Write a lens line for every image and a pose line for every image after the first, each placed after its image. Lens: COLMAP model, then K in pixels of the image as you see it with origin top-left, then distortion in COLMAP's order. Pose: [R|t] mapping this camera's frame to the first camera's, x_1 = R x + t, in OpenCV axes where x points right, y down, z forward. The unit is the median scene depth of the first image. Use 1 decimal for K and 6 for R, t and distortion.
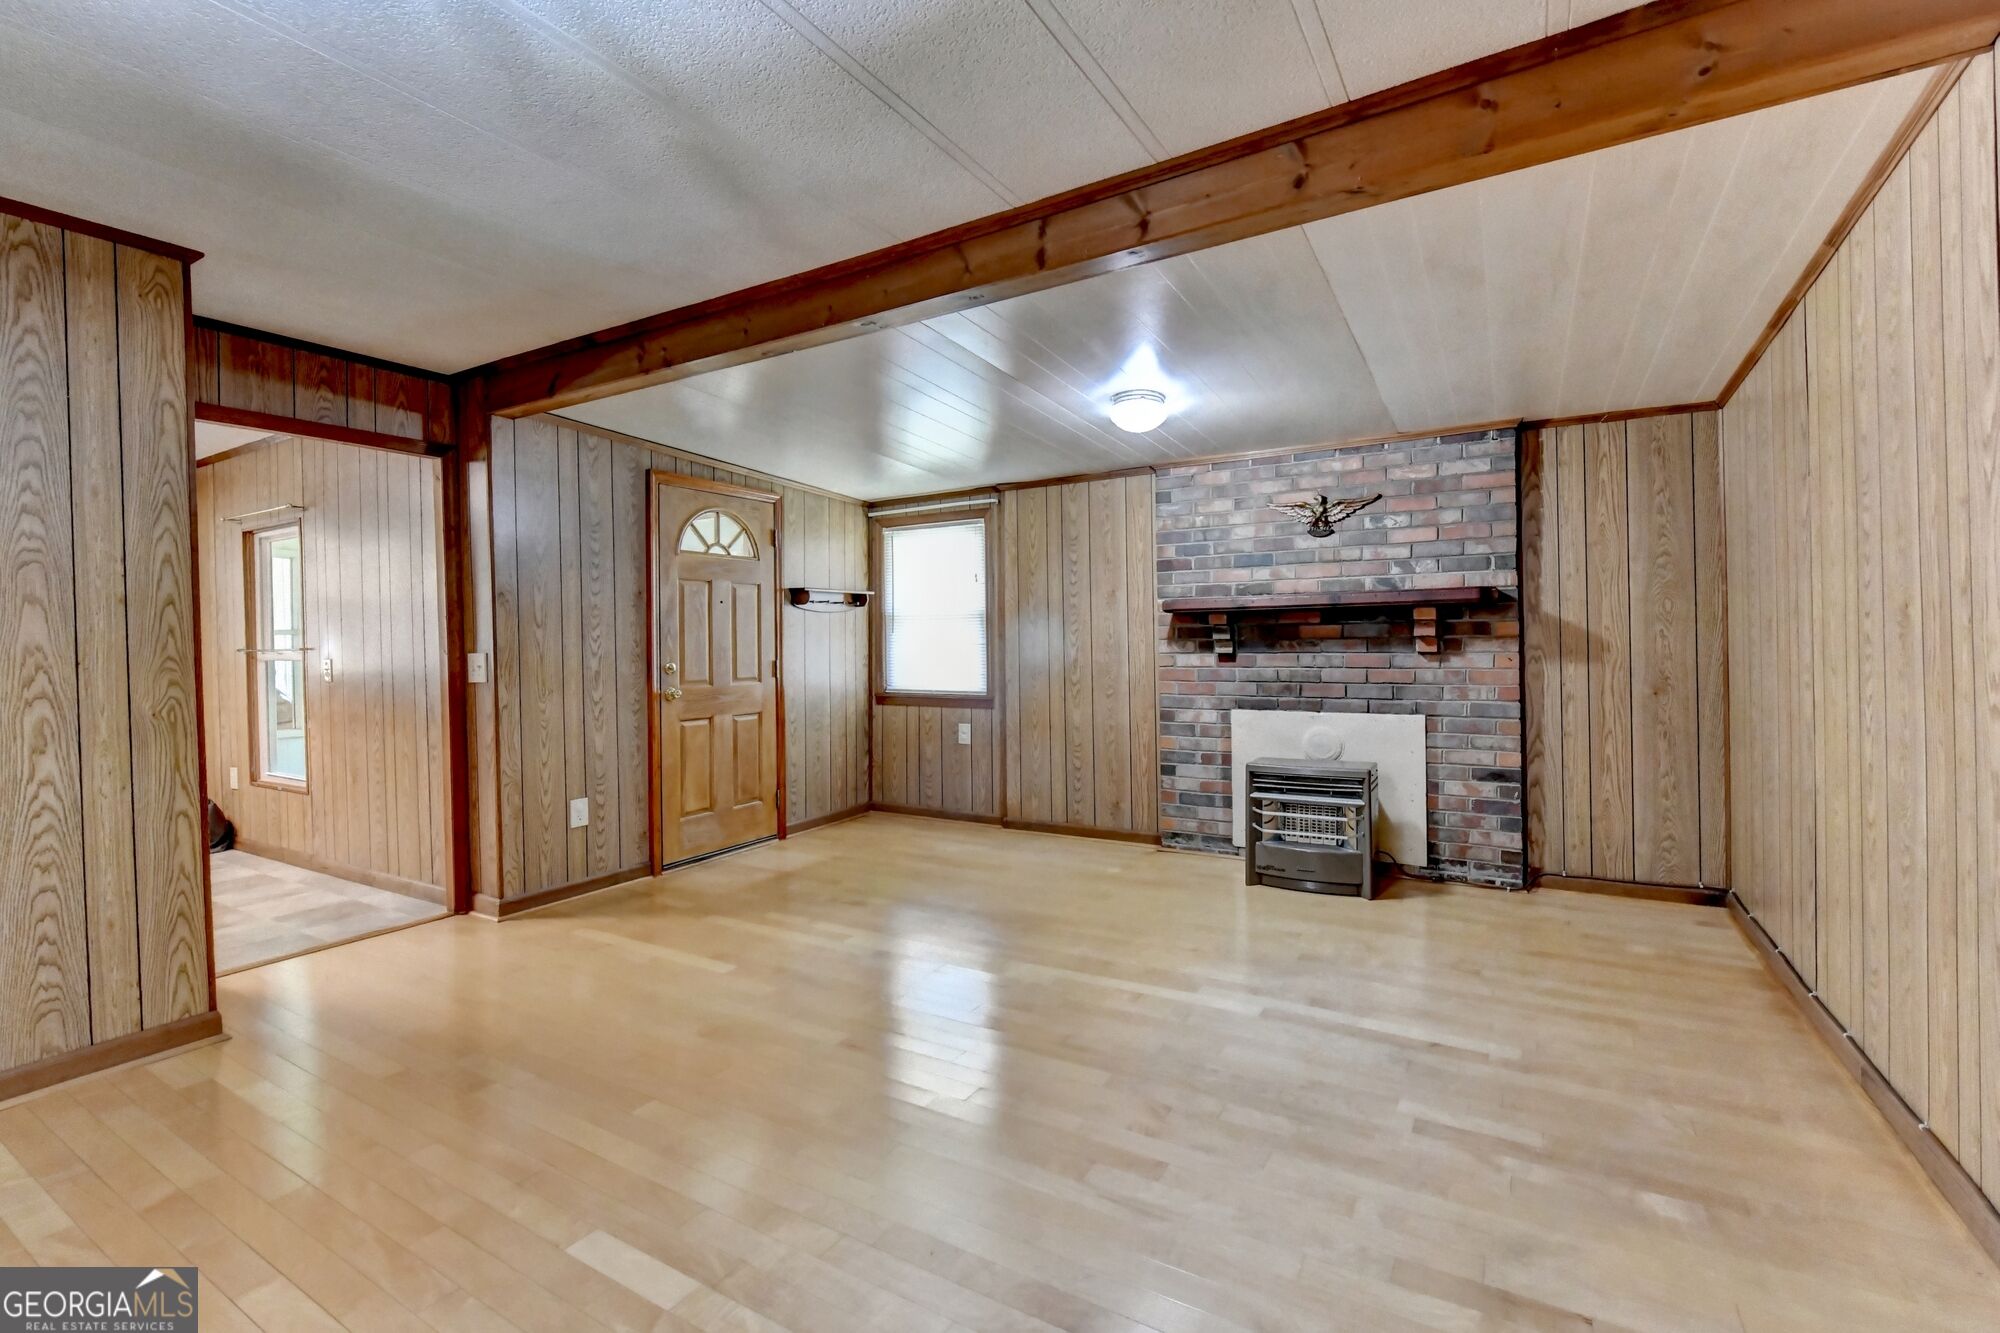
lens RADIAL K [[832.3, 0, 1020.5], [0, 832.3, 638.7], [0, 0, 1]] dist [-0.004537, -0.001031]
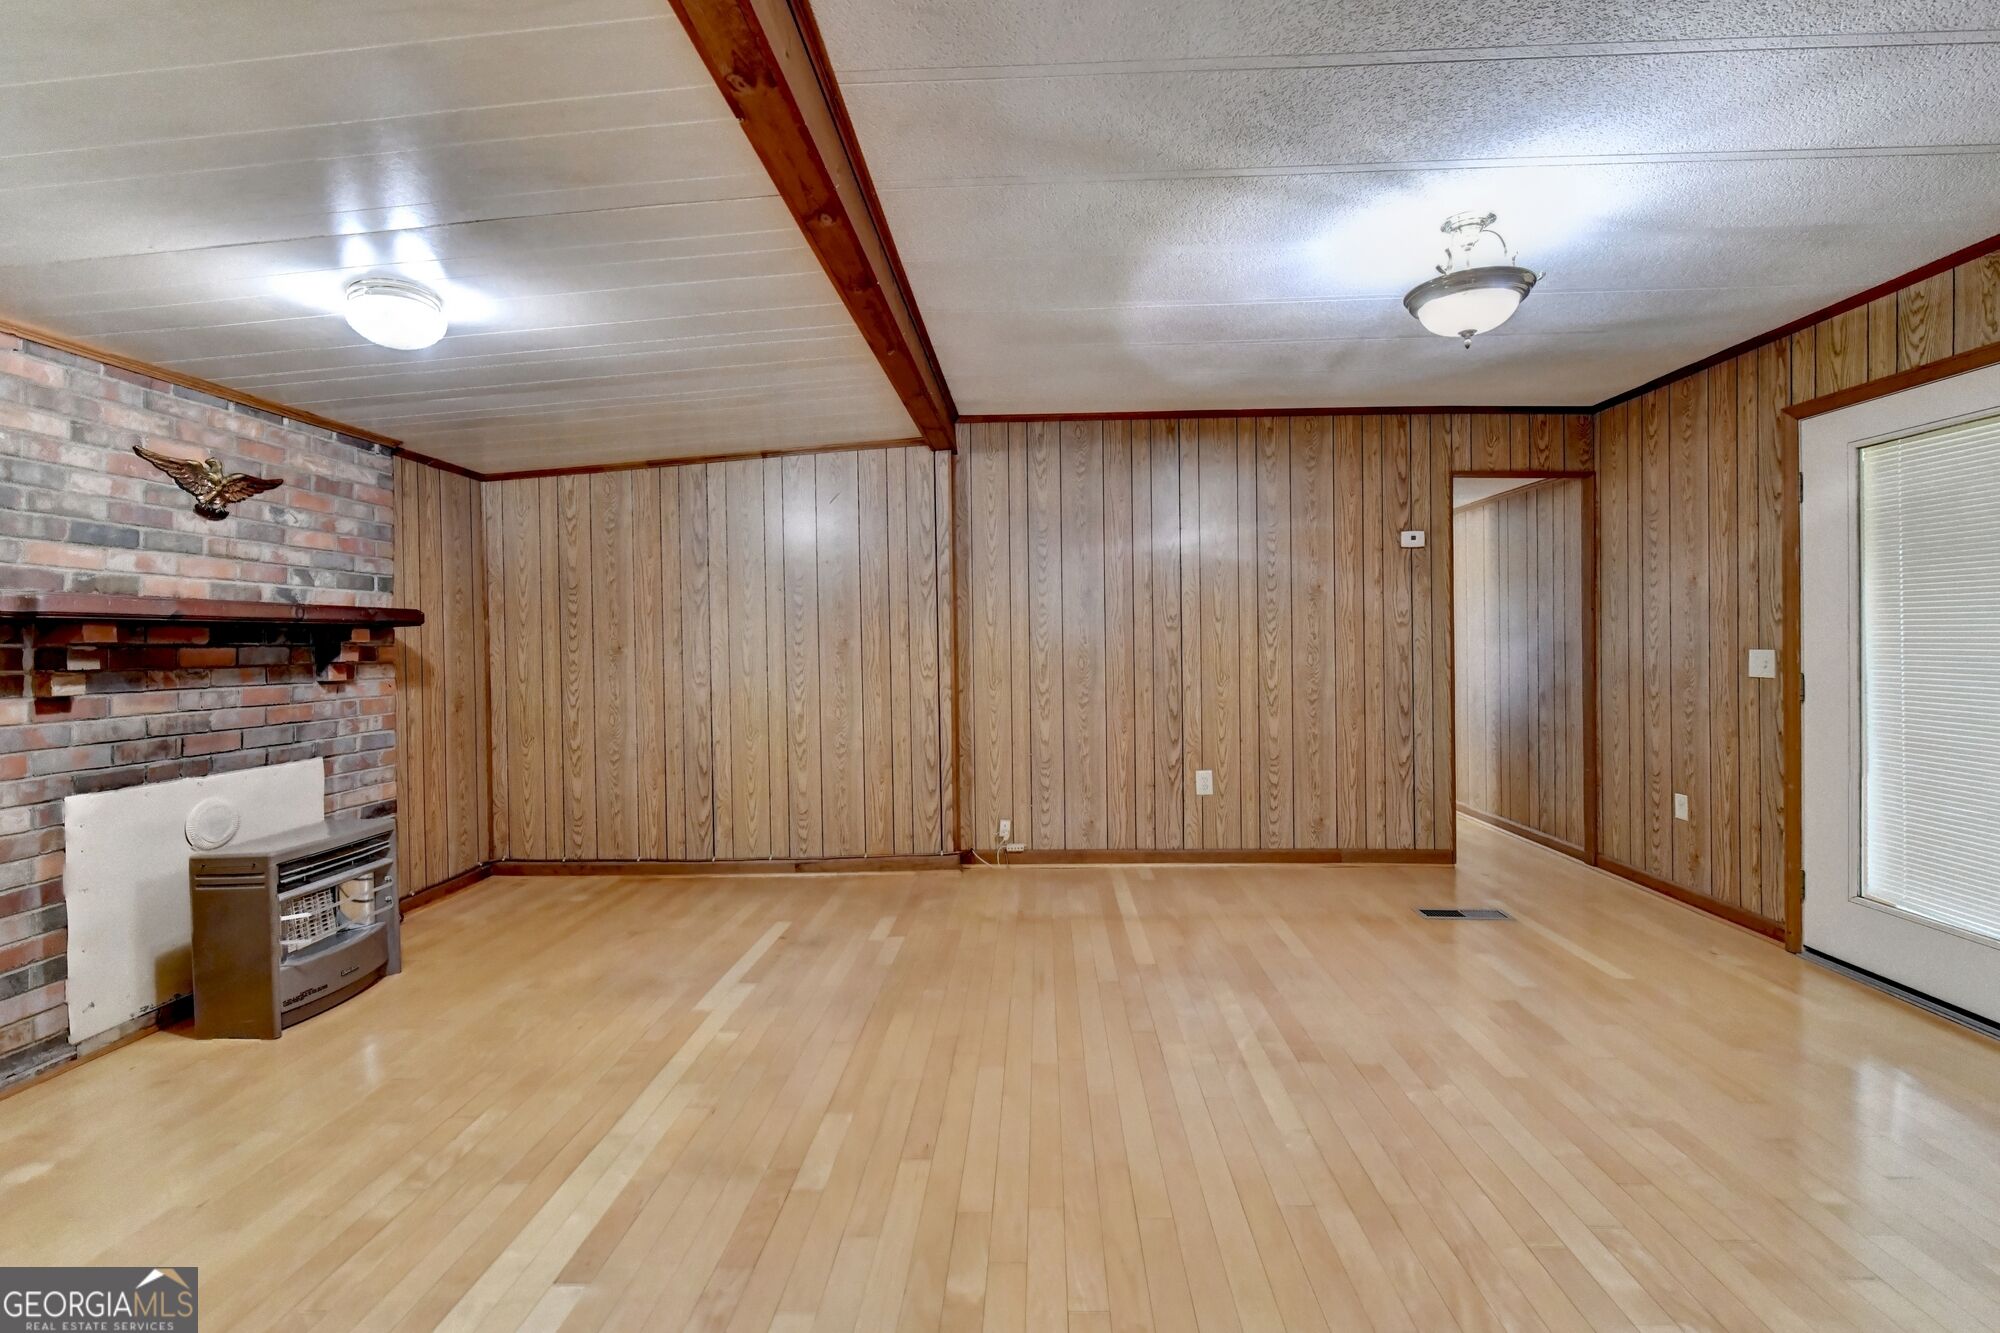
lens RADIAL K [[805.1, 0, 1032.8], [0, 805.1, 643.2], [0, 0, 1]] dist [-0.006290, -0.000814]
pose [[-0.449639, 0.022094, 0.892937, -0.563223], [0.024735, 0.999619, -0.012278, 0.005252], [-0.892868, 0.016566, -0.450014, 0.733771]]
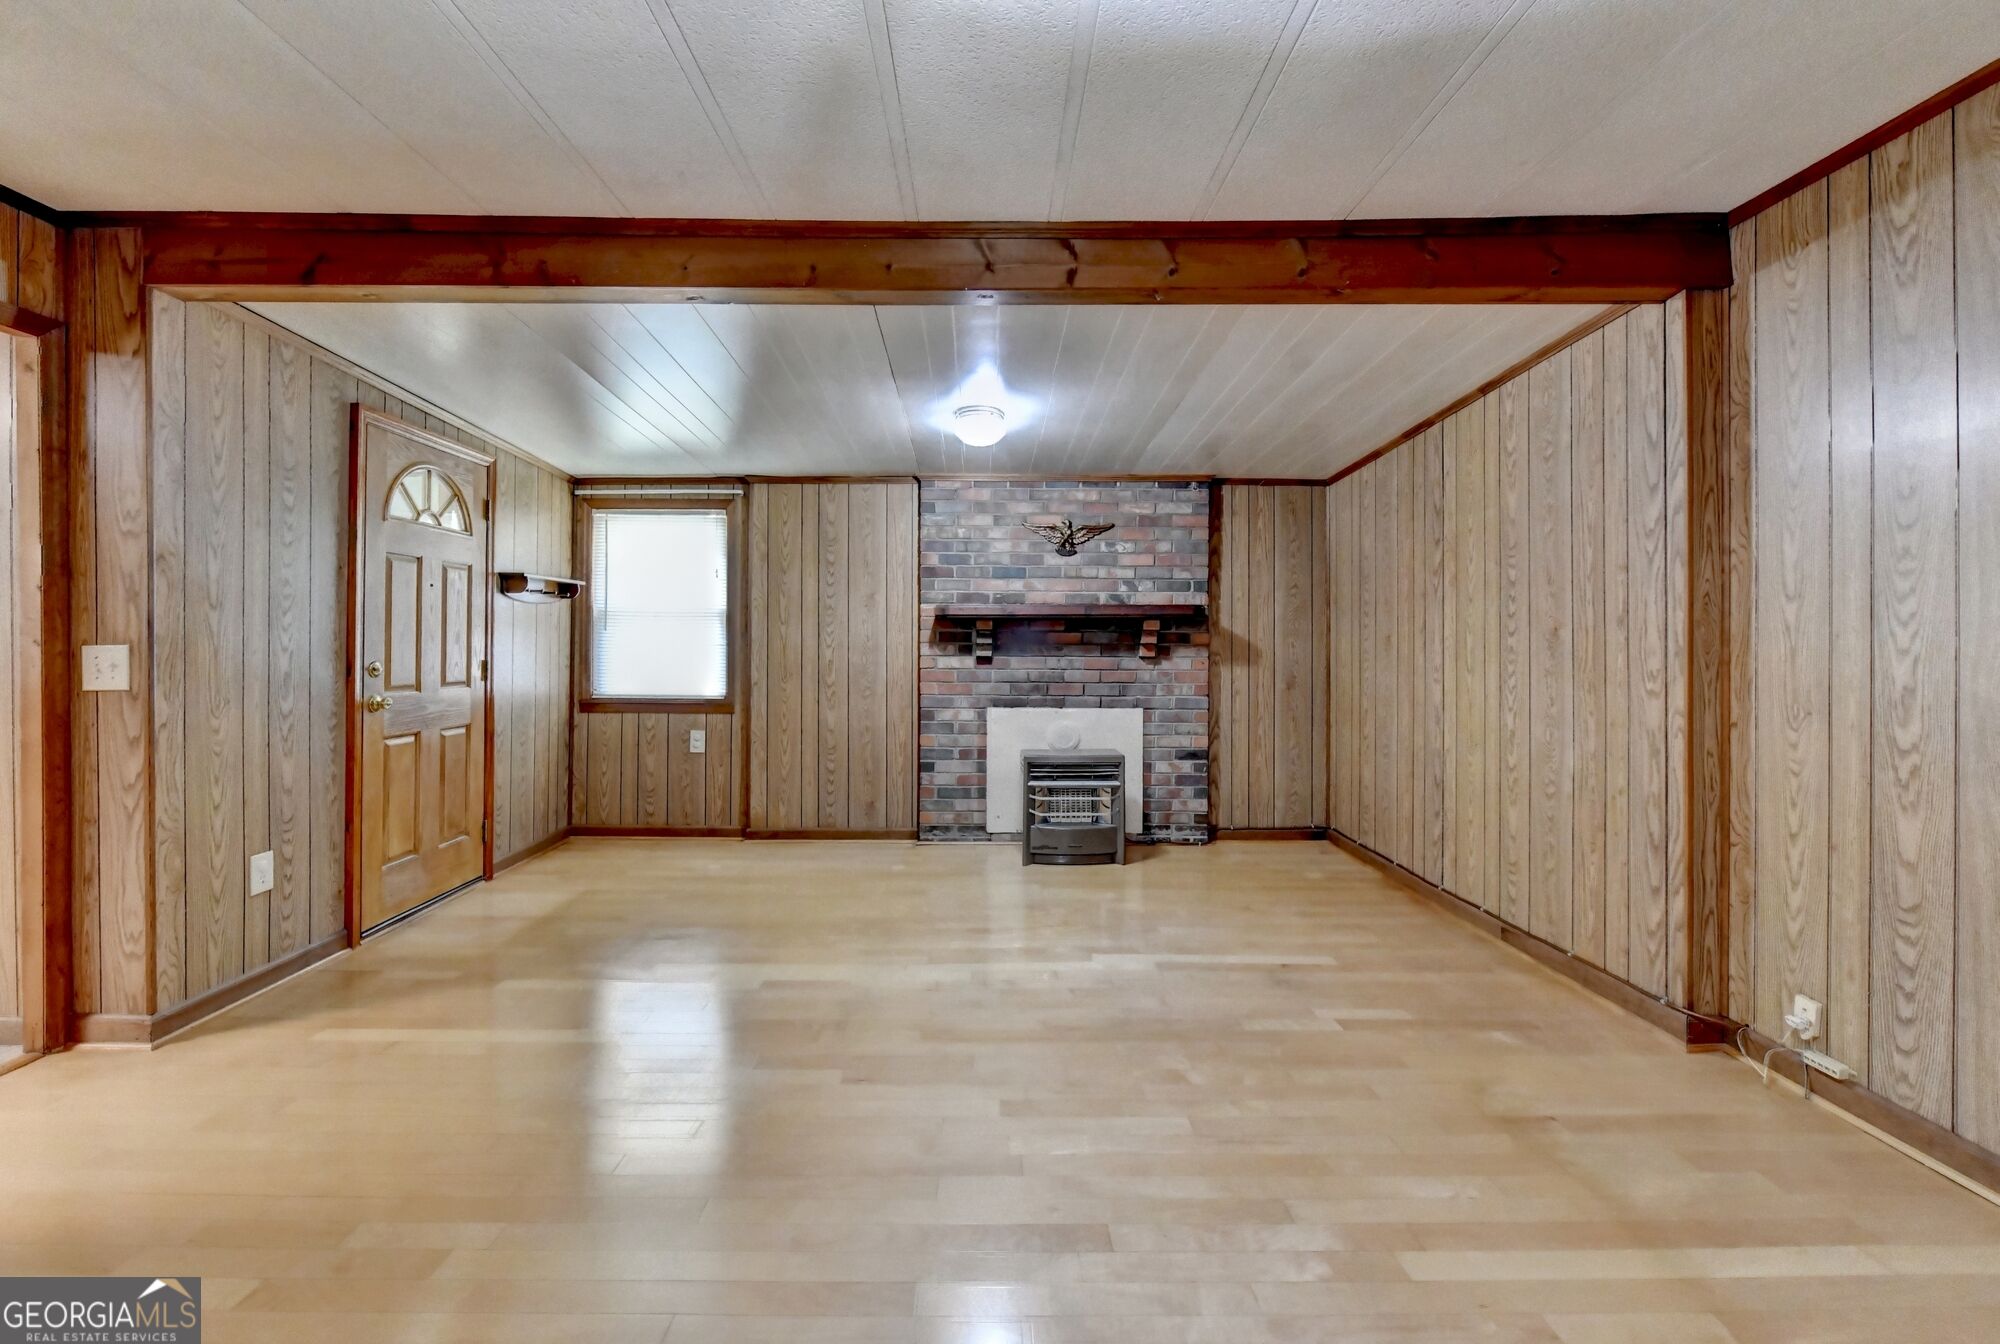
lens RADIAL K [[805.1, 0, 973.9], [0, 805.1, 637.5], [0, 0, 1]] dist [-0.006290, -0.000814]
pose [[0.869763, 0.020488, 0.493044, -0.315443], [-0.016428, 0.999786, -0.012565, 0.007057], [-0.493196, 0.002828, 0.869914, 0.098839]]
